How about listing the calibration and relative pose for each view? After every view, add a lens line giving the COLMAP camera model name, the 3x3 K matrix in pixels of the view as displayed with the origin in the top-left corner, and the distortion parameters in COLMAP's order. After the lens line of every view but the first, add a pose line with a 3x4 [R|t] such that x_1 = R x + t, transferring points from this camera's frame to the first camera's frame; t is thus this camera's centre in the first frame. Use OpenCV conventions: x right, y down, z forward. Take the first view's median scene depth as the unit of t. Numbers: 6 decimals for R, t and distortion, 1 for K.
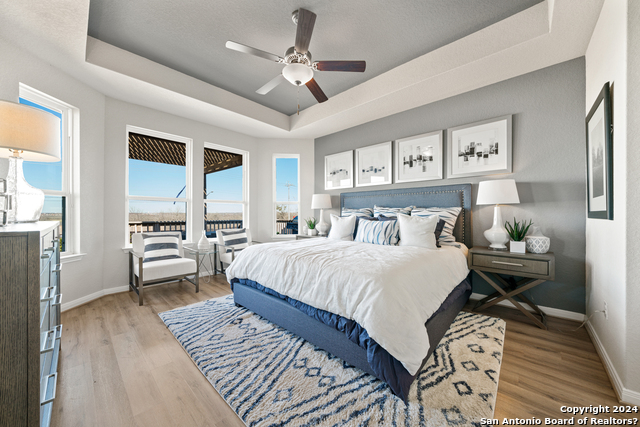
lens RADIAL K [[227.0, 0, 320.0], [0, 227.0, 213.5], [0, 0, 1]] dist [-0.001583, 0.000110]
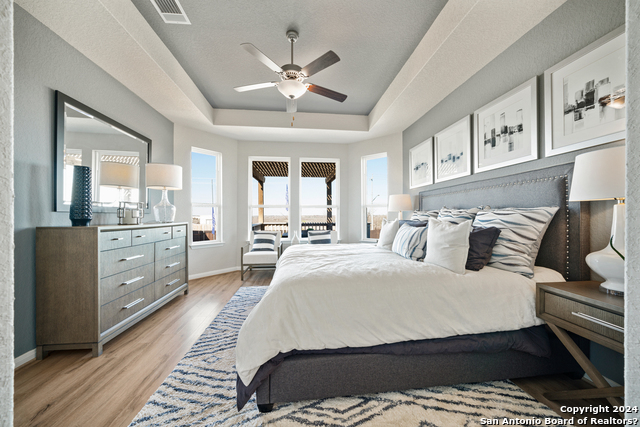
lens RADIAL K [[233.9, 0, 323.2], [0, 233.9, 215.8], [0, 0, 1]] dist [-0.001414, -0.000103]
pose [[0.756586, -0.002725, -0.653888, 0.552531], [0.003438, 0.999994, -0.000189, -0.006980], [0.653885, -0.002106, 0.756591, 0.191300]]
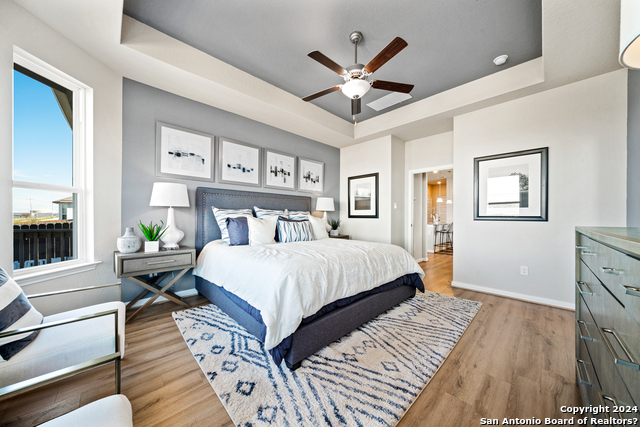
lens RADIAL K [[221.4, 0, 322.0], [0, 221.4, 215.7], [0, 0, 1]] dist [-0.000776, -0.000094]
pose [[0.047887, 0.004526, 0.998843, -0.868354], [-0.005091, 0.999978, -0.004287, 0.004684], [-0.998840, -0.004880, 0.047909, 0.827003]]
